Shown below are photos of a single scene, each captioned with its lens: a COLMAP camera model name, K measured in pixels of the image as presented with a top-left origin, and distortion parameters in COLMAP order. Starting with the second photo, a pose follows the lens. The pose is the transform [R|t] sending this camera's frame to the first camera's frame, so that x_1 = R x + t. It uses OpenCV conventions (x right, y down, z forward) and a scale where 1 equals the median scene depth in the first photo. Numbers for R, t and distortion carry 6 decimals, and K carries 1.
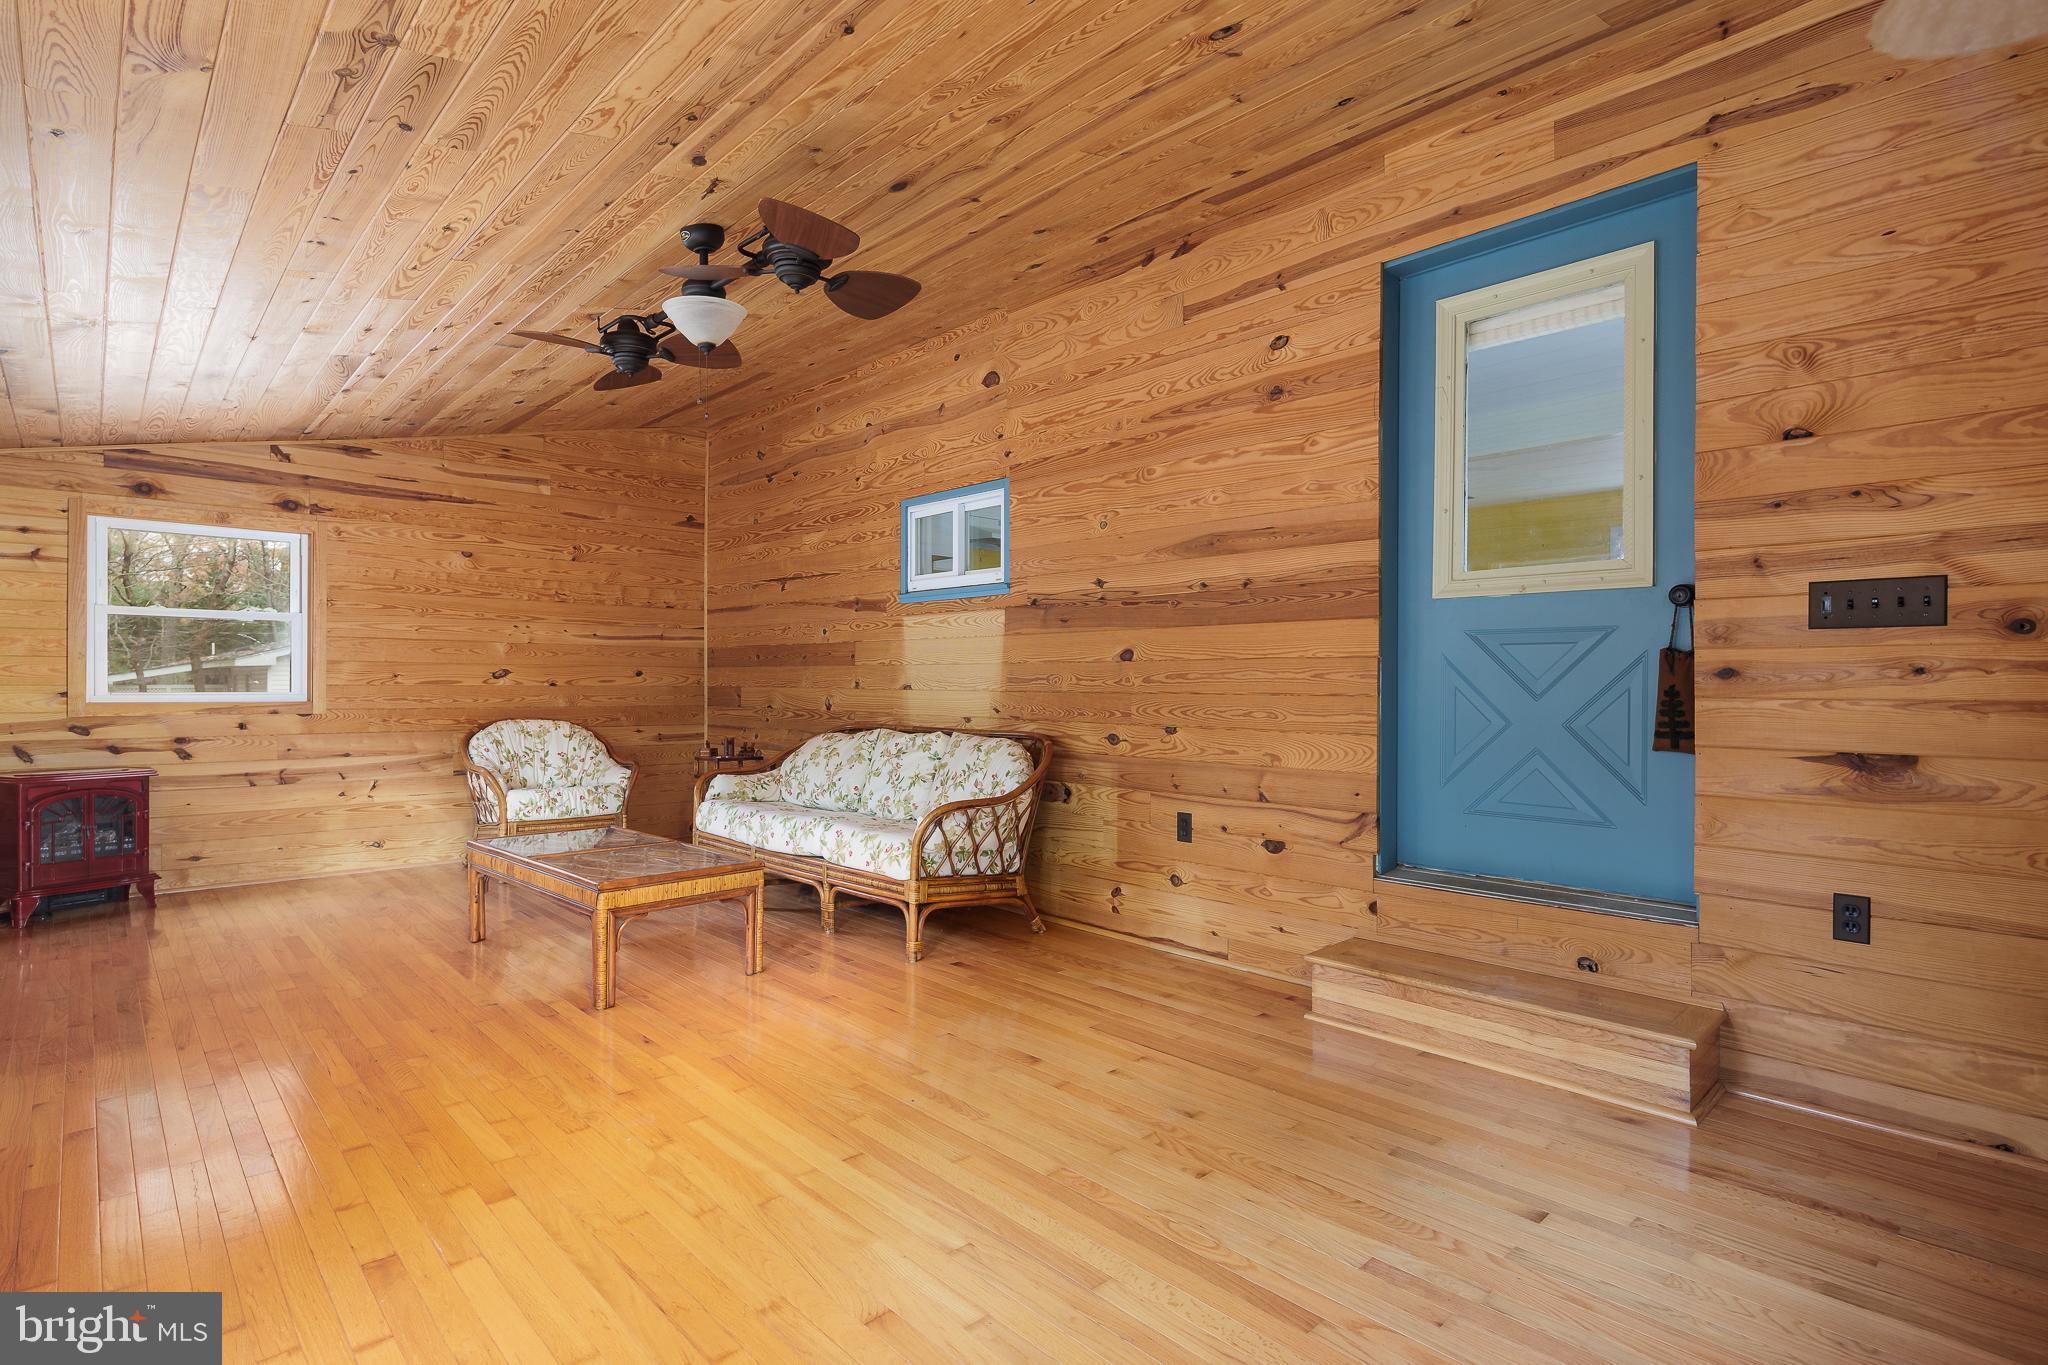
lens RADIAL K [[997.4, 0, 1017.7], [0, 997.4, 689.1], [0, 0, 1]] dist [0.001082, -0.003203]
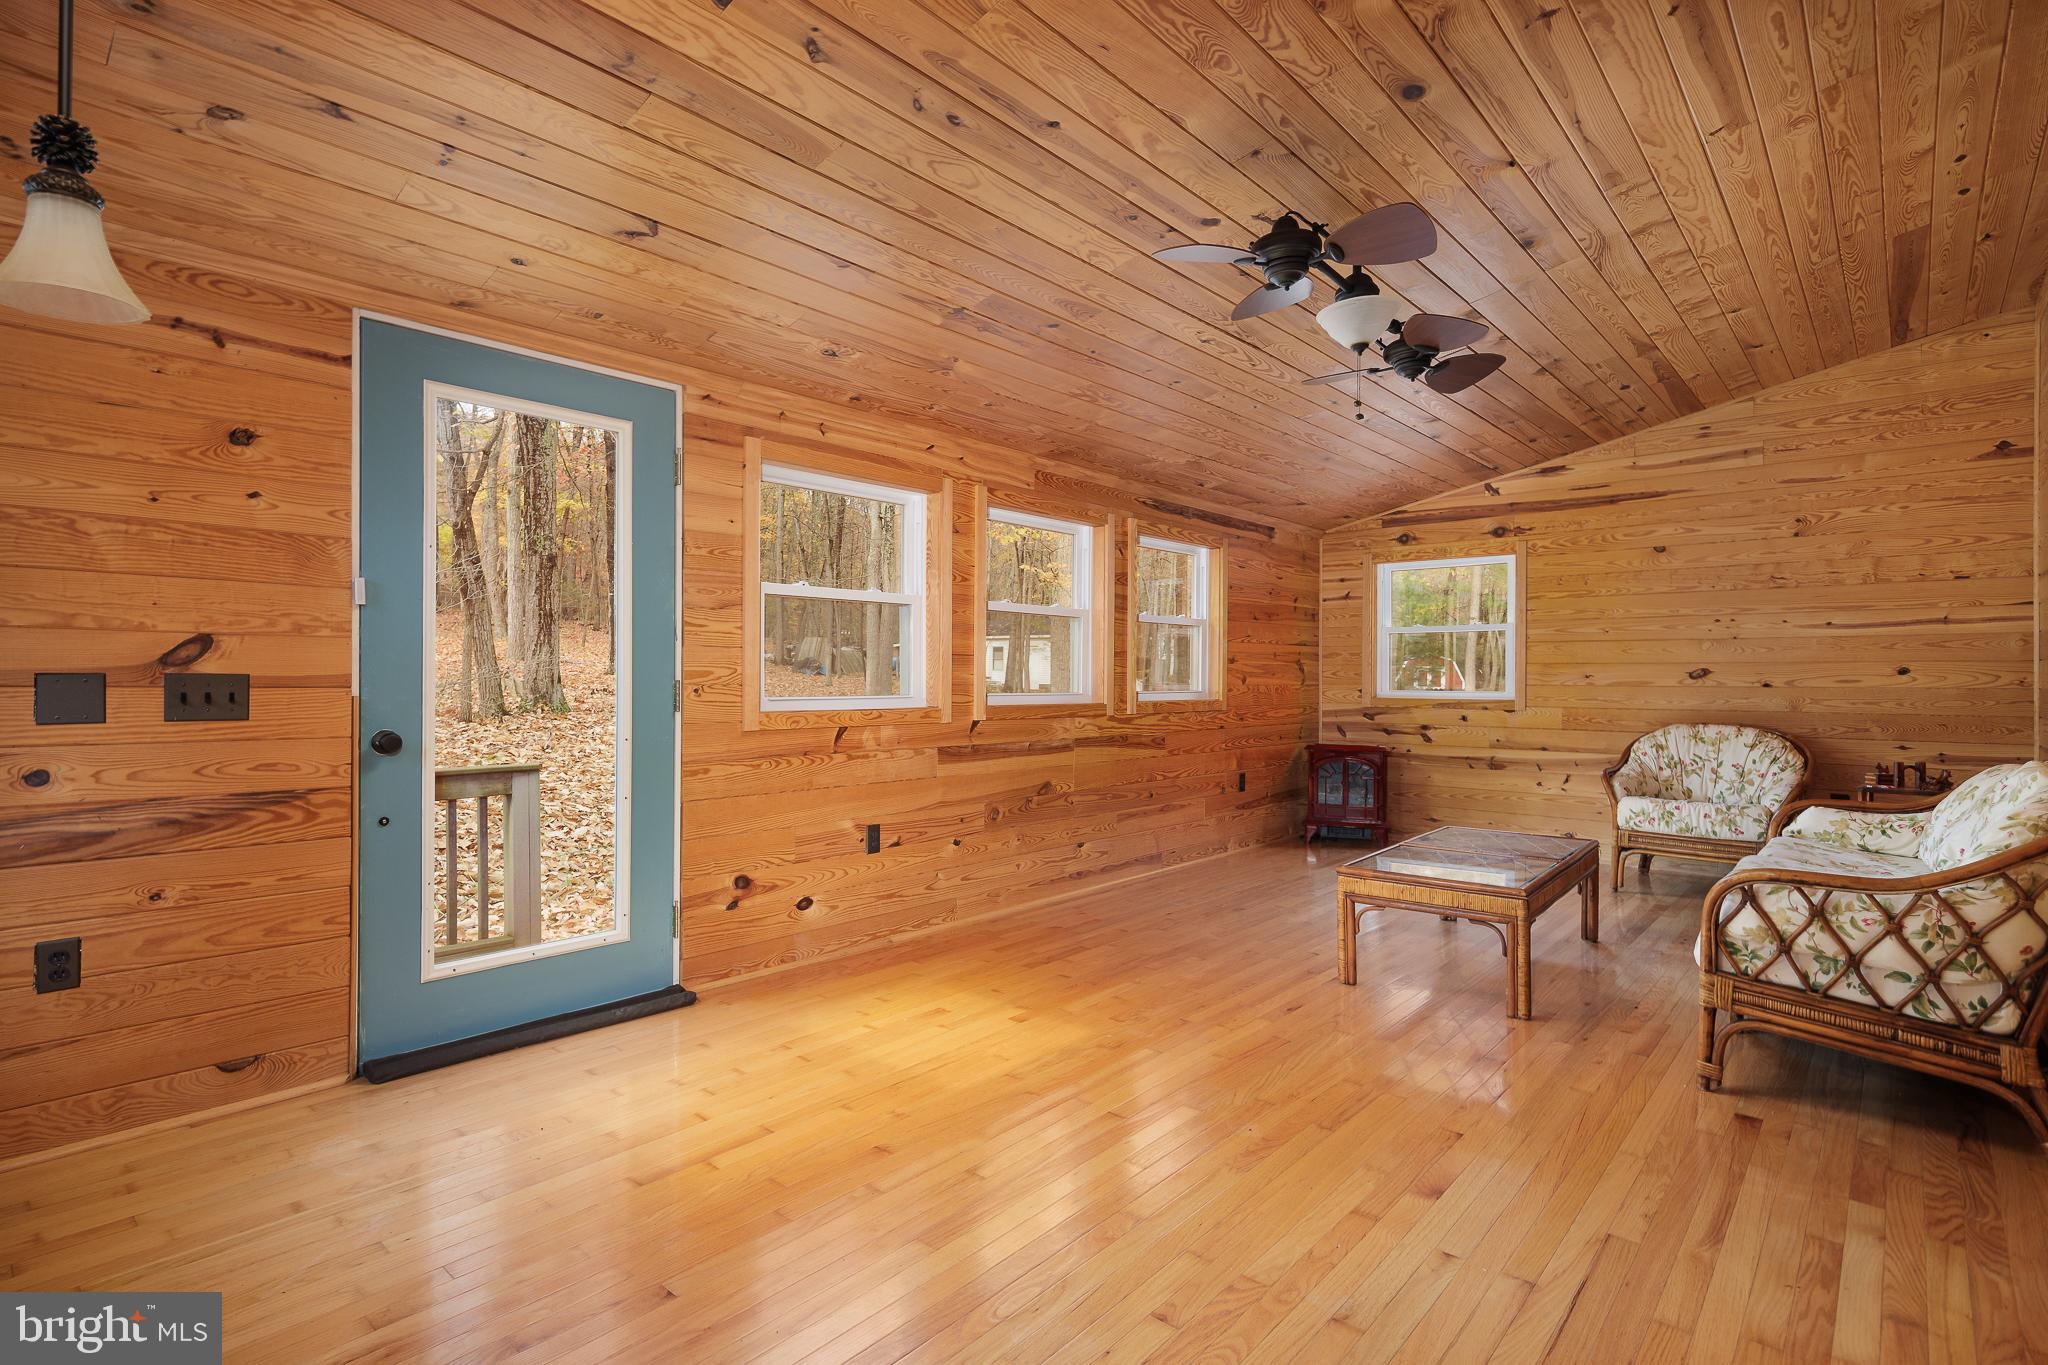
lens RADIAL K [[997.4, 0, 1013.8], [0, 997.4, 684.8], [0, 0, 1]] dist [0.001082, -0.003203]
pose [[0.078720, 0.001349, -0.996896, 0.392146], [-0.006955, 0.999975, 0.000804, -0.001583], [0.996872, 0.006870, 0.078728, 0.340997]]
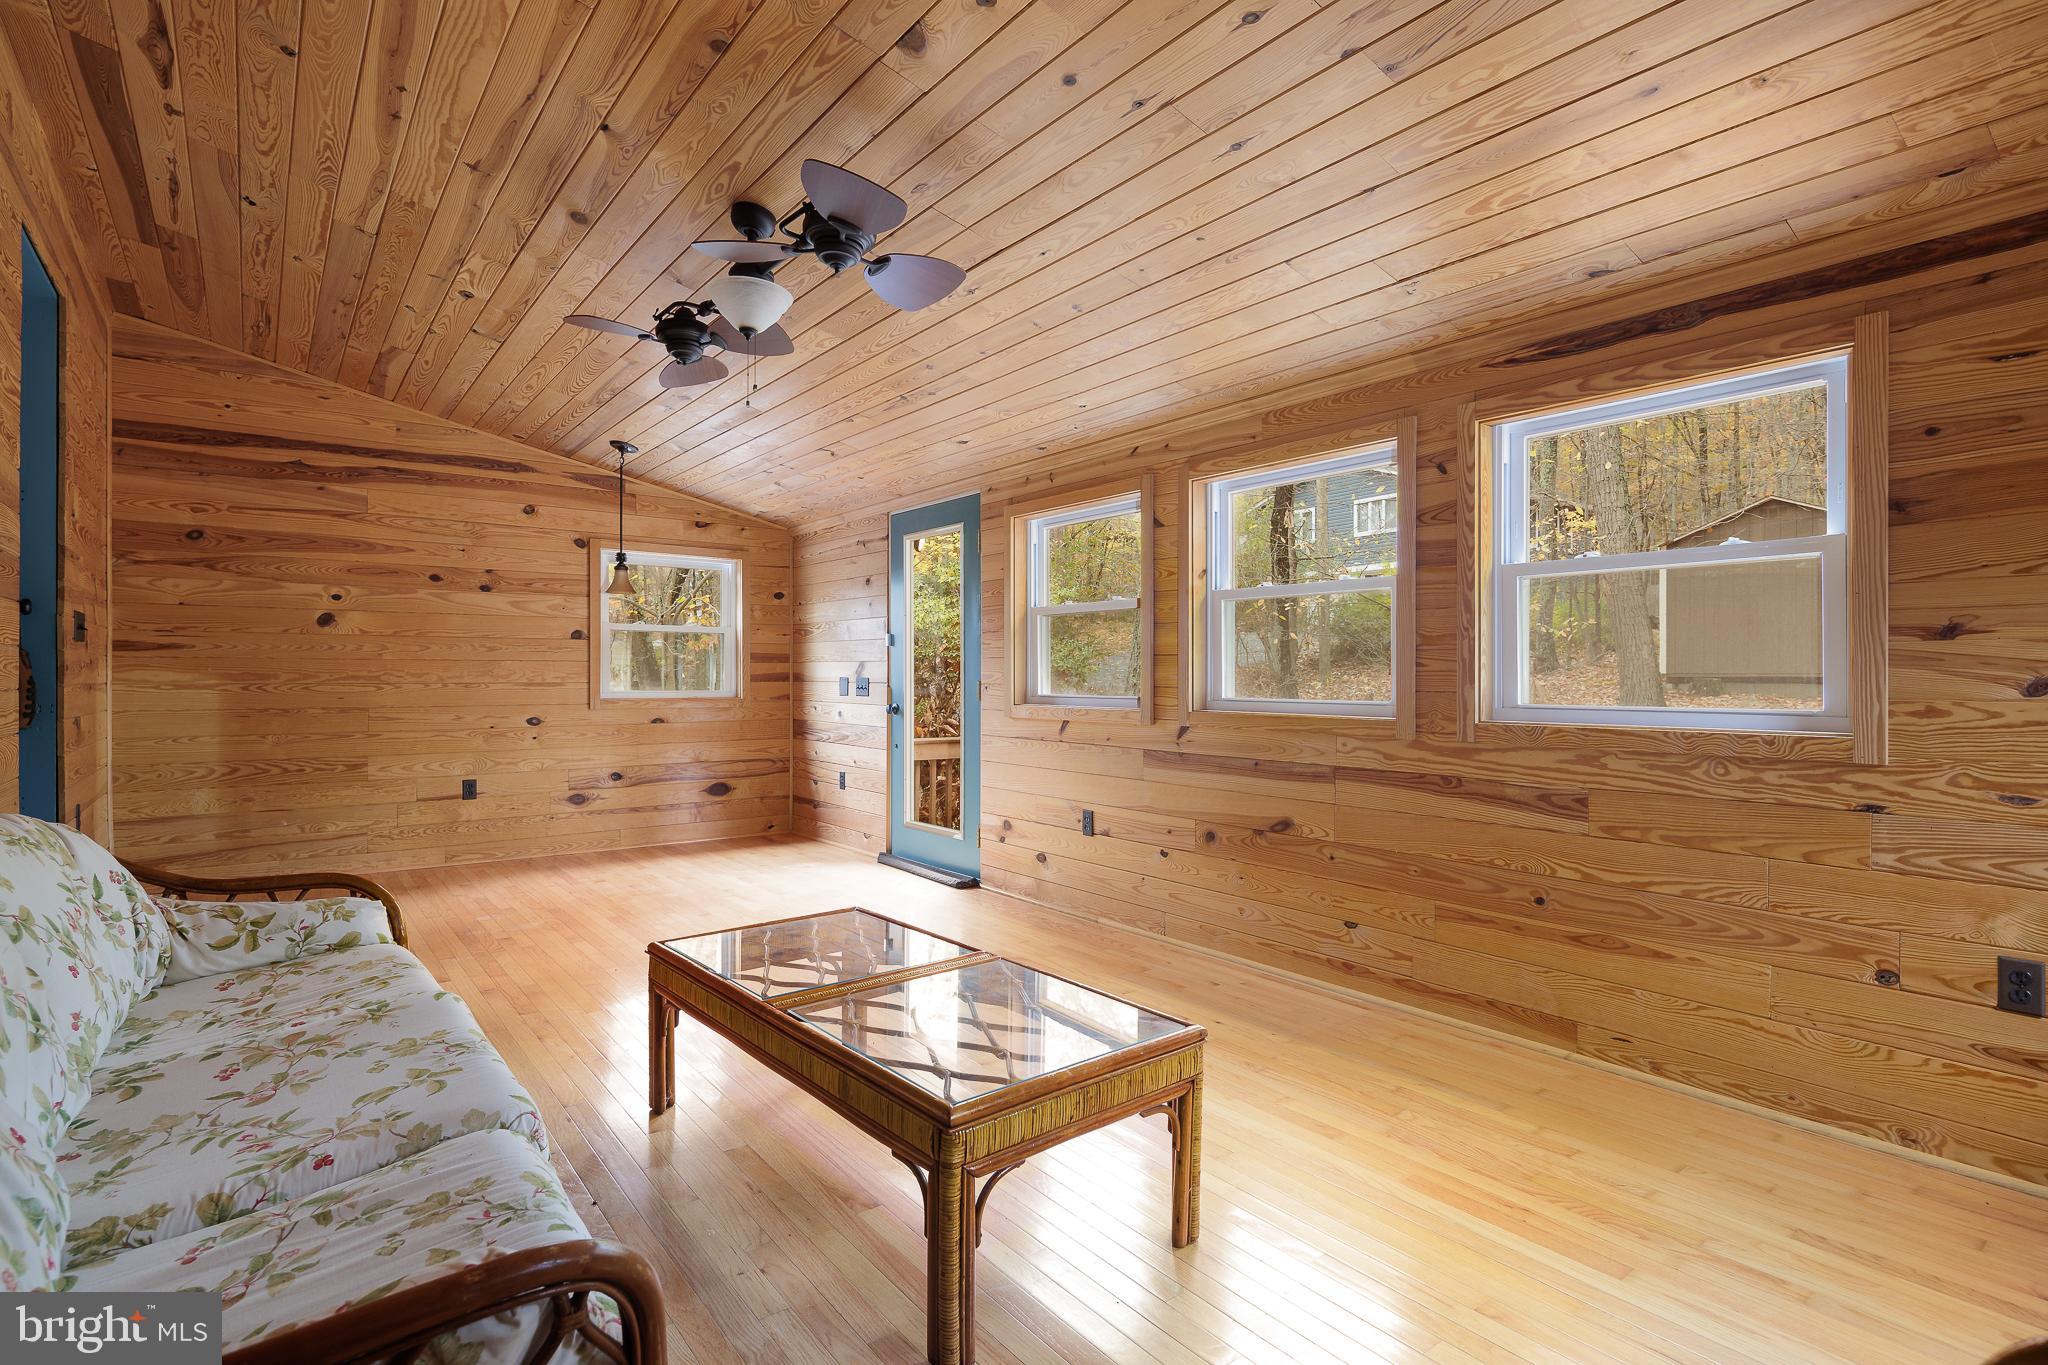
lens RADIAL K [[997.4, 0, 1022.6], [0, 997.4, 671.4], [0, 0, 1]] dist [0.001082, -0.003203]
pose [[-0.994287, 0.002164, 0.106720, -0.694879], [0.002745, 0.999982, 0.005299, -0.022594], [-0.106706, 0.005562, -0.994275, 1.436945]]
